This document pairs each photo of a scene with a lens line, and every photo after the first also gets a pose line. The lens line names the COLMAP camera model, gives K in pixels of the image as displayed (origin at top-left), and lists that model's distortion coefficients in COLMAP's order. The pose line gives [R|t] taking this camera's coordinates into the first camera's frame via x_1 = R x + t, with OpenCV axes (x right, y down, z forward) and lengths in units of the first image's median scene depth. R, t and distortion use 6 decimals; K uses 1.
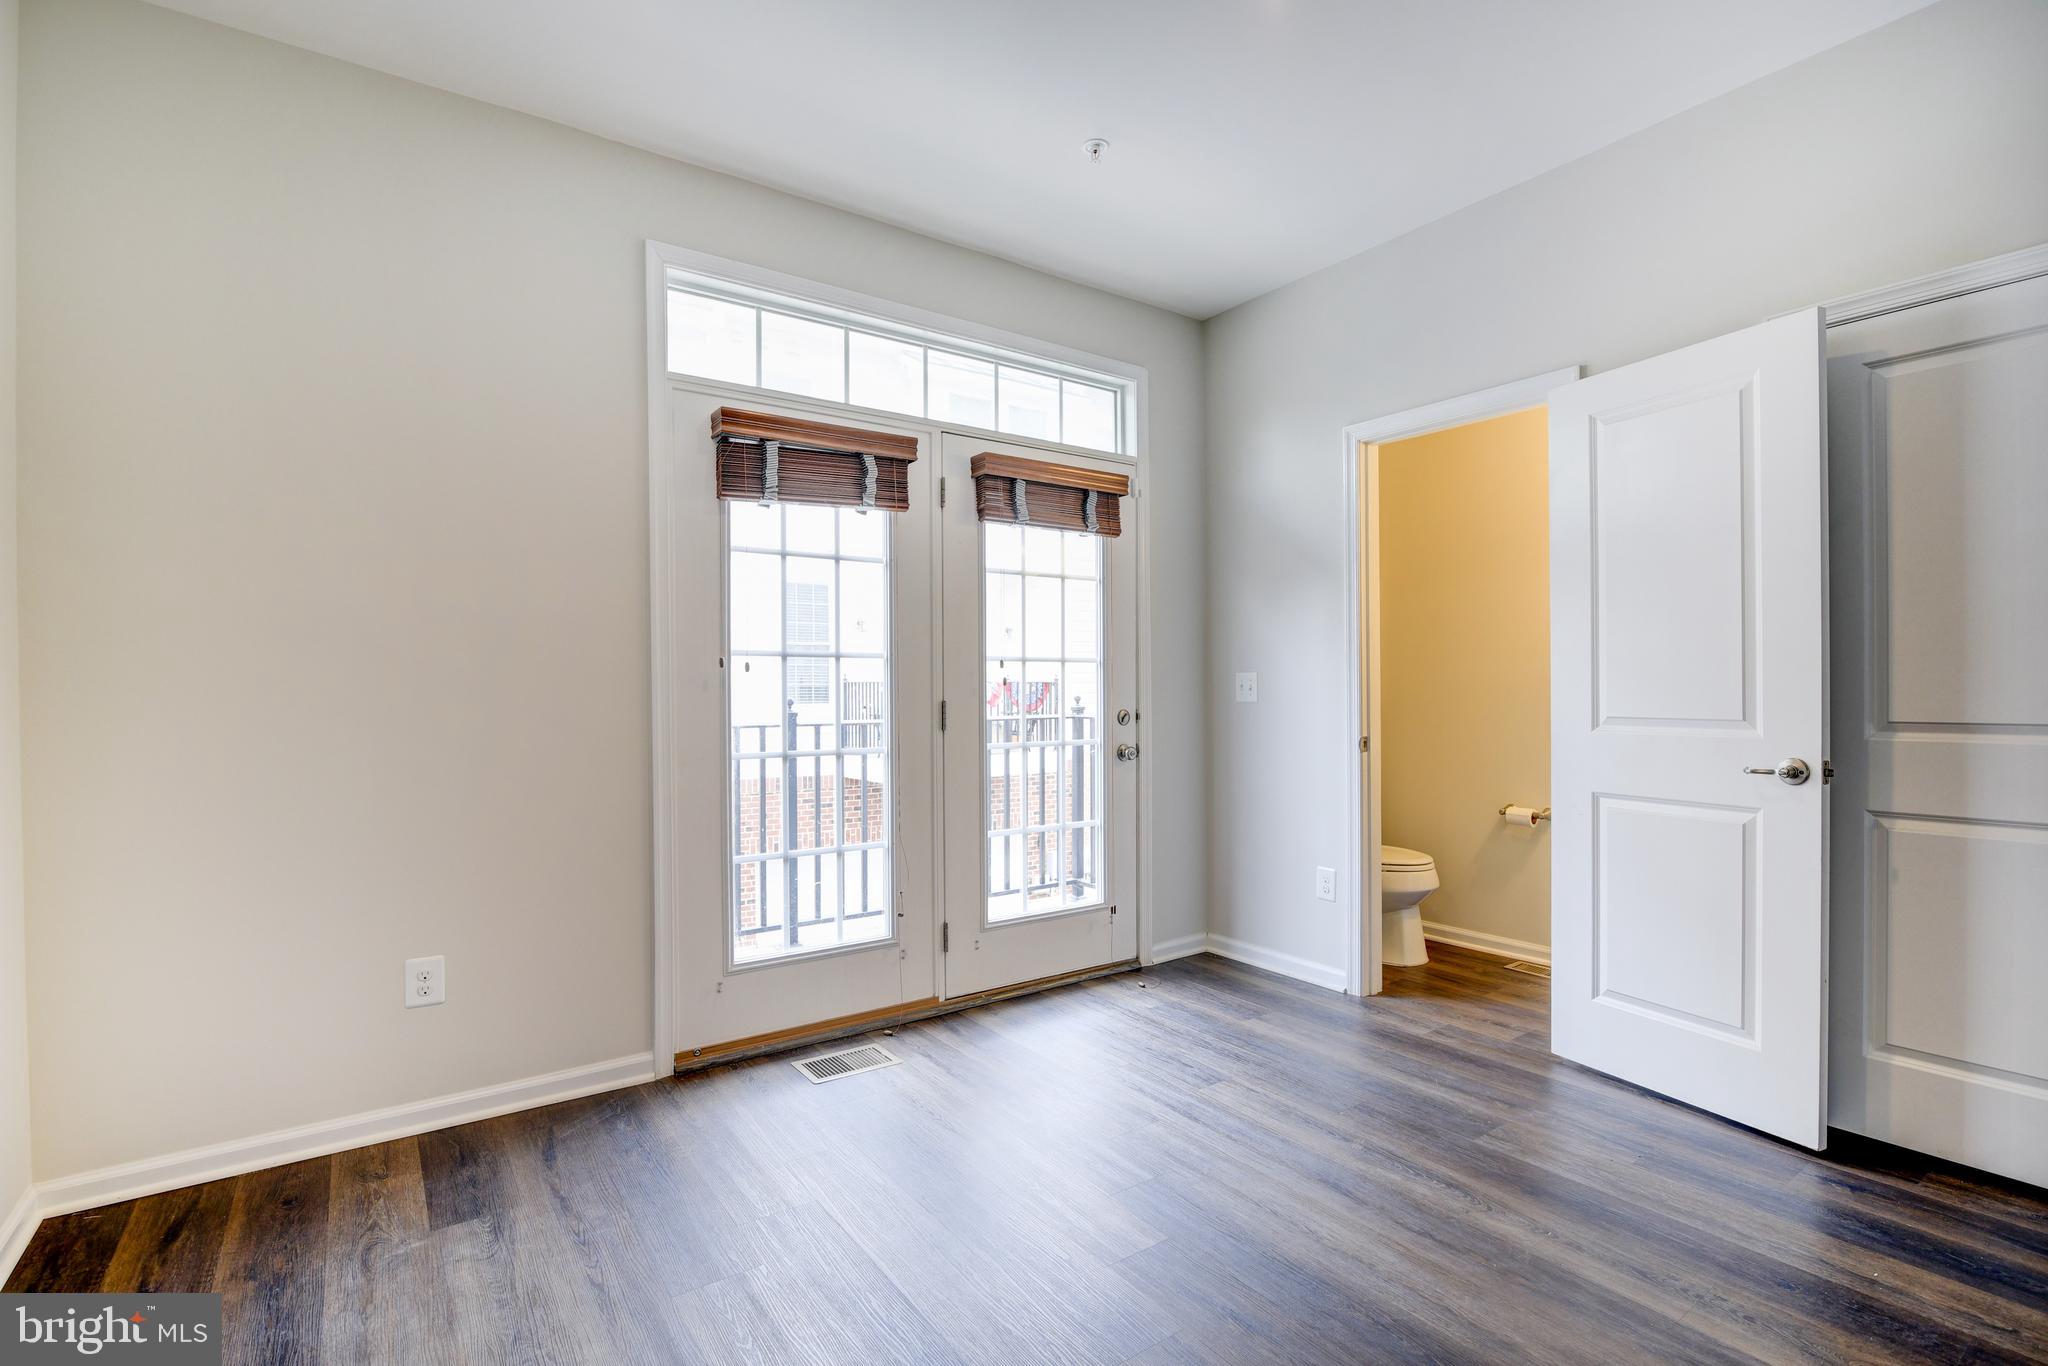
lens RADIAL K [[941.9, 0, 1034.6], [0, 941.9, 673.8], [0, 0, 1]] dist [-0.018742, 0.002328]
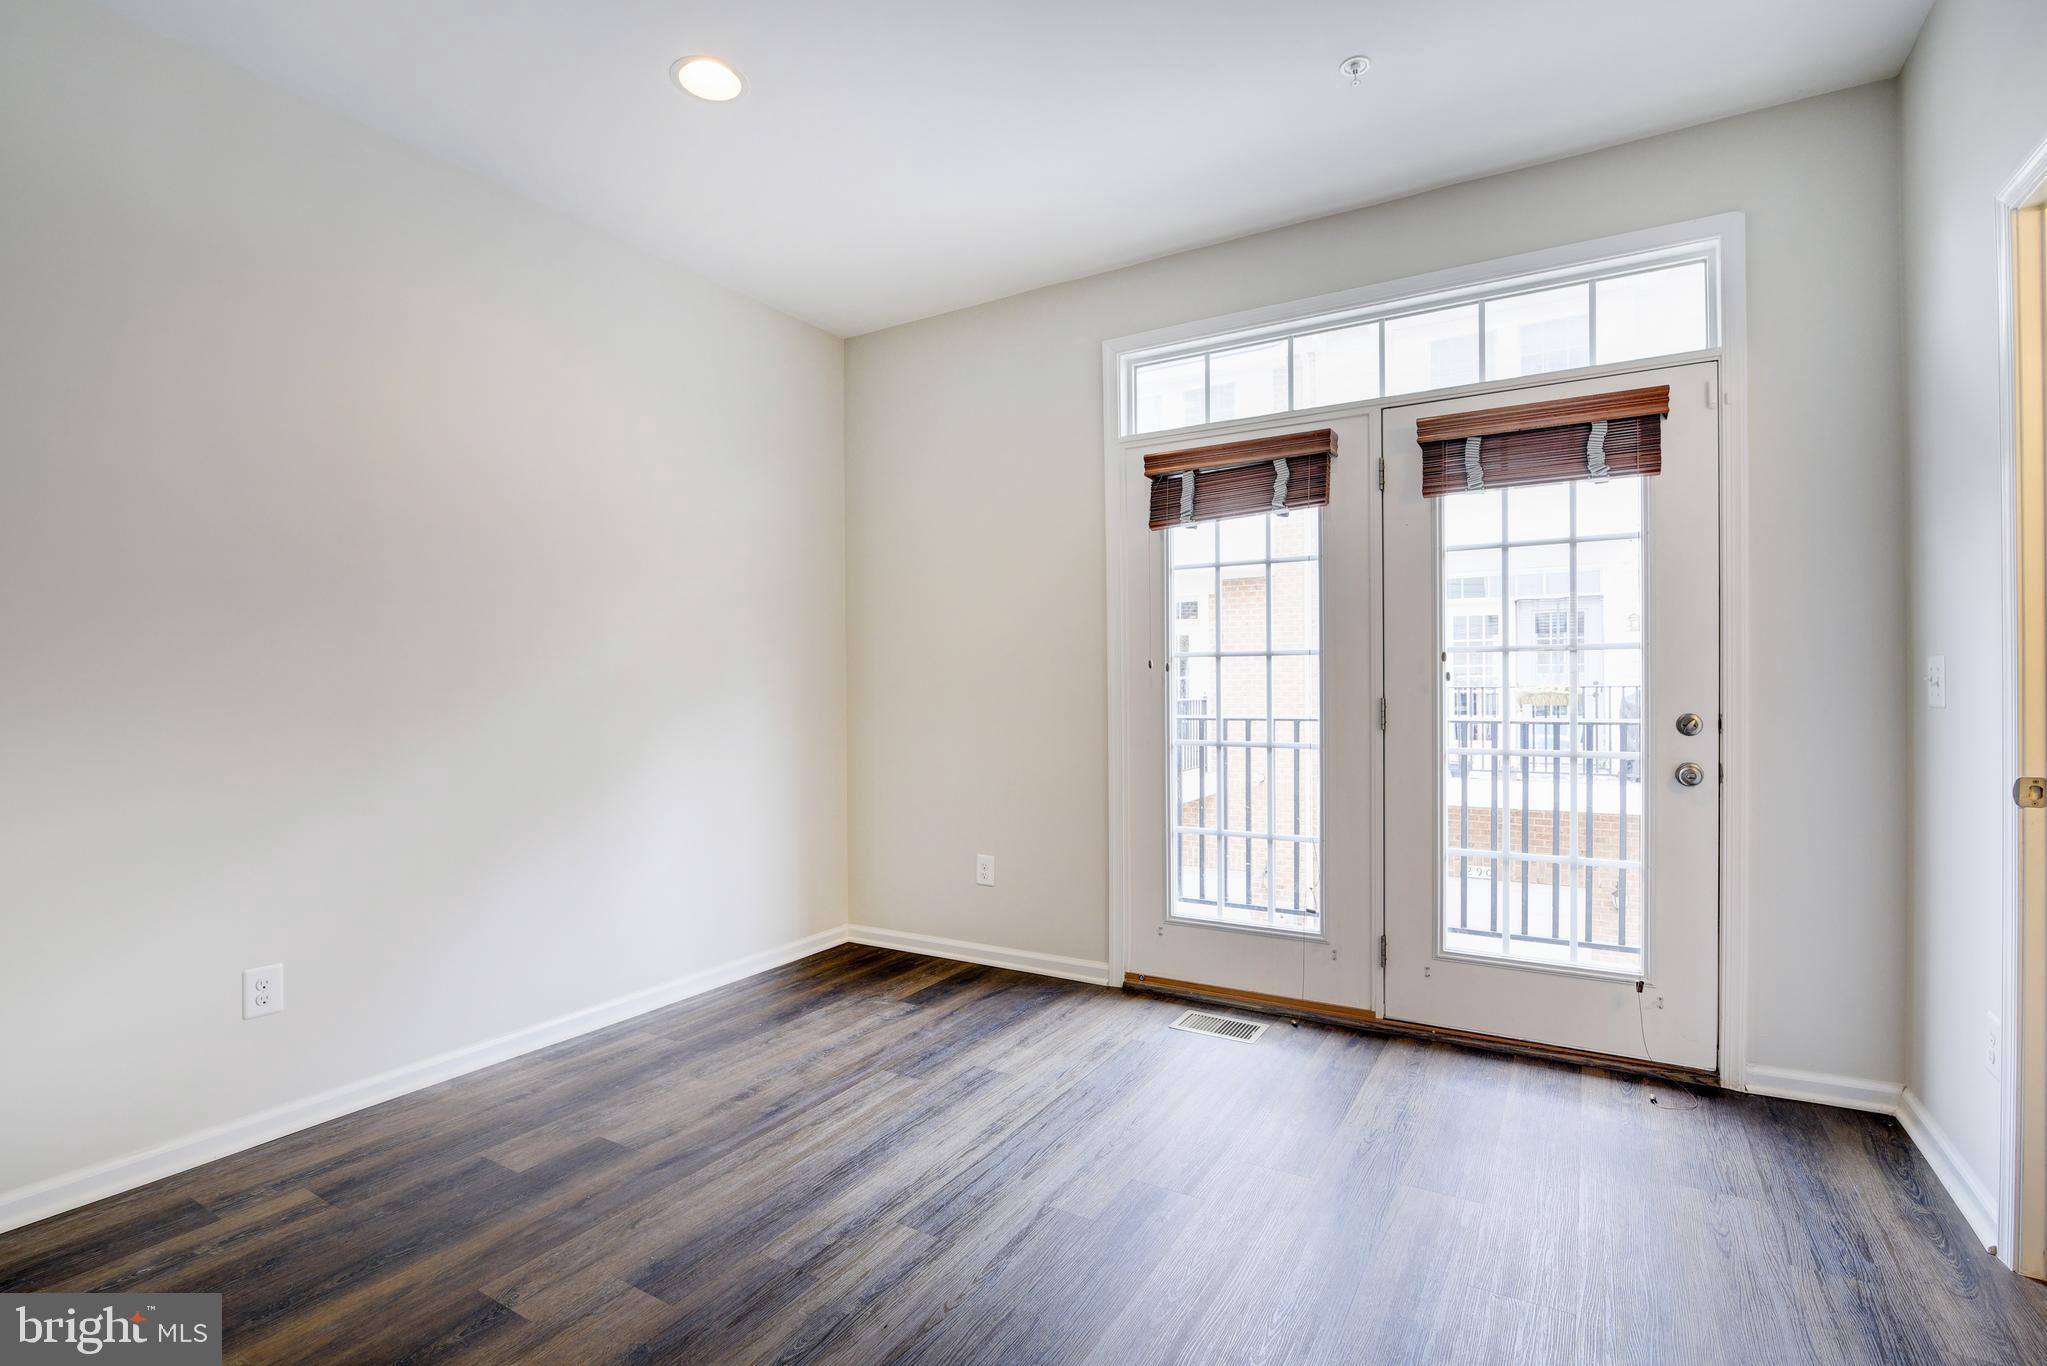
lens RADIAL K [[941.4, 0, 1044.1], [0, 941.4, 680.7], [0, 0, 1]] dist [-0.018742, 0.002328]
pose [[0.416679, -0.006912, -0.909027, 0.627785], [0.015409, 0.999881, -0.000540, 0.007106], [0.908923, -0.013782, 0.416736, 0.317536]]
